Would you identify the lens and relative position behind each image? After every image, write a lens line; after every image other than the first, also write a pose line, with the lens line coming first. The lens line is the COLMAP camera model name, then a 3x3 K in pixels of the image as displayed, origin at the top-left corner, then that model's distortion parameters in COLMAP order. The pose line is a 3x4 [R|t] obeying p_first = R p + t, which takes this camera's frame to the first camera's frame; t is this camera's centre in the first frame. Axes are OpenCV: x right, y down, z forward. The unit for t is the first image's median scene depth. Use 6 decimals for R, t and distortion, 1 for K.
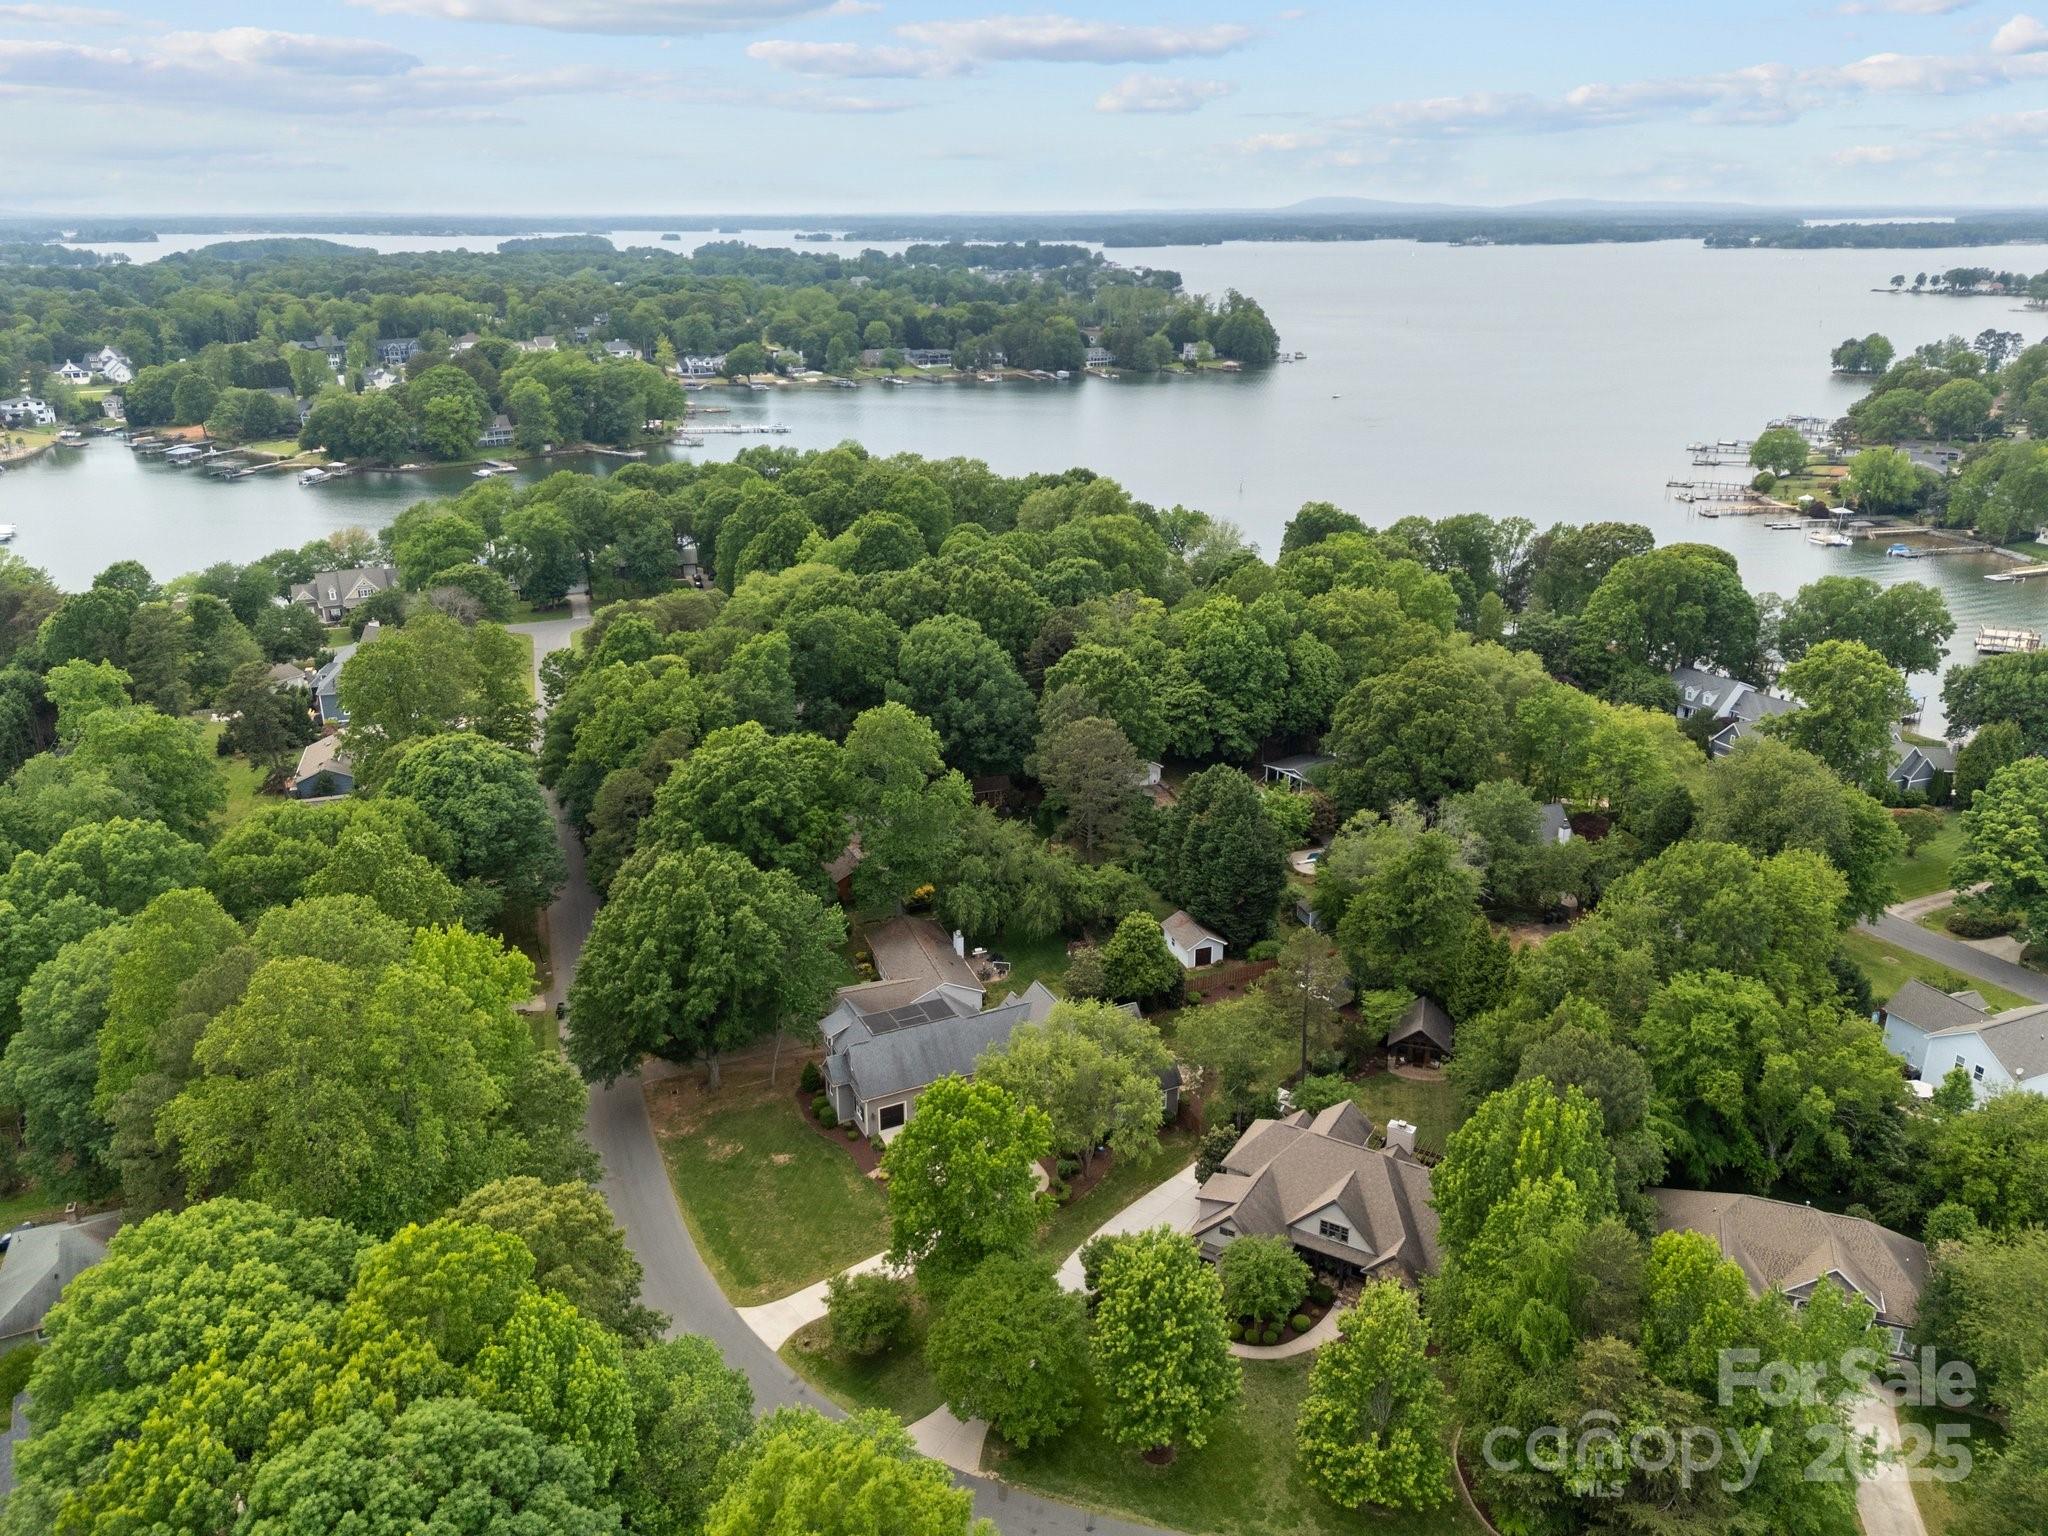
lens RADIAL K [[1503.2, 0, 1054.2], [0, 1503.2, 768.8], [0, 0, 1]] dist [0.082481, -0.091619]
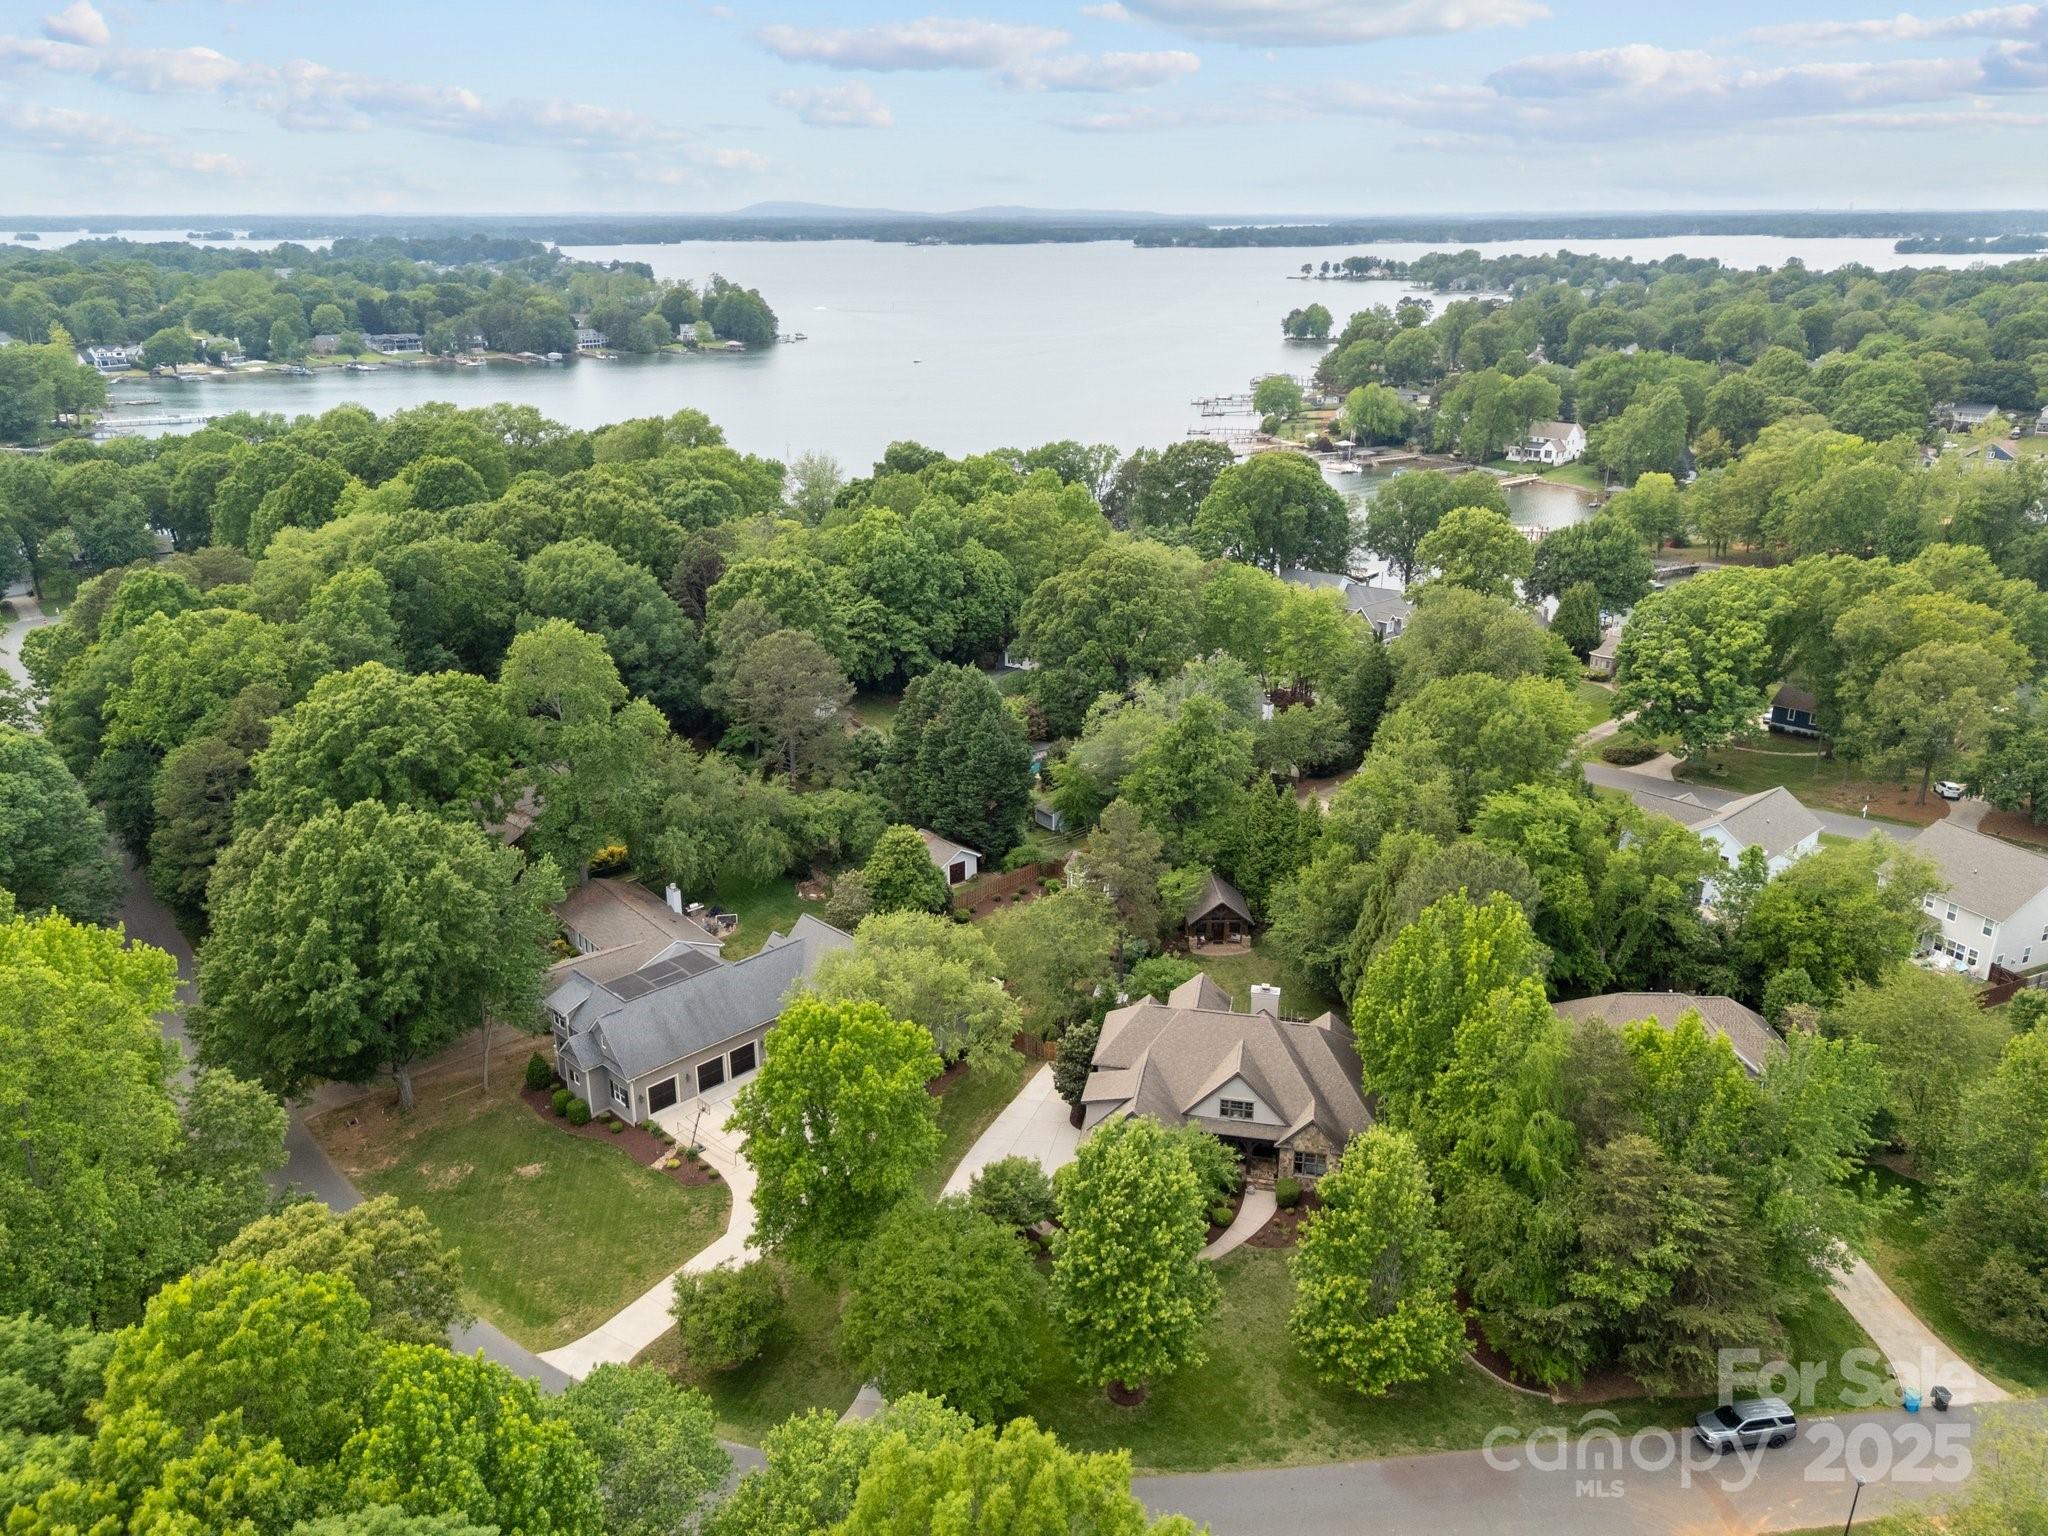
lens RADIAL K [[1503.2, 0, 1054.2], [0, 1503.2, 768.8], [0, 0, 1]] dist [0.082481, -0.091619]
pose [[0.945766, -0.115291, 0.303701, -0.097397], [0.114774, 0.993198, 0.019617, 0.045050], [-0.303897, 0.016304, 0.952565, 0.107818]]
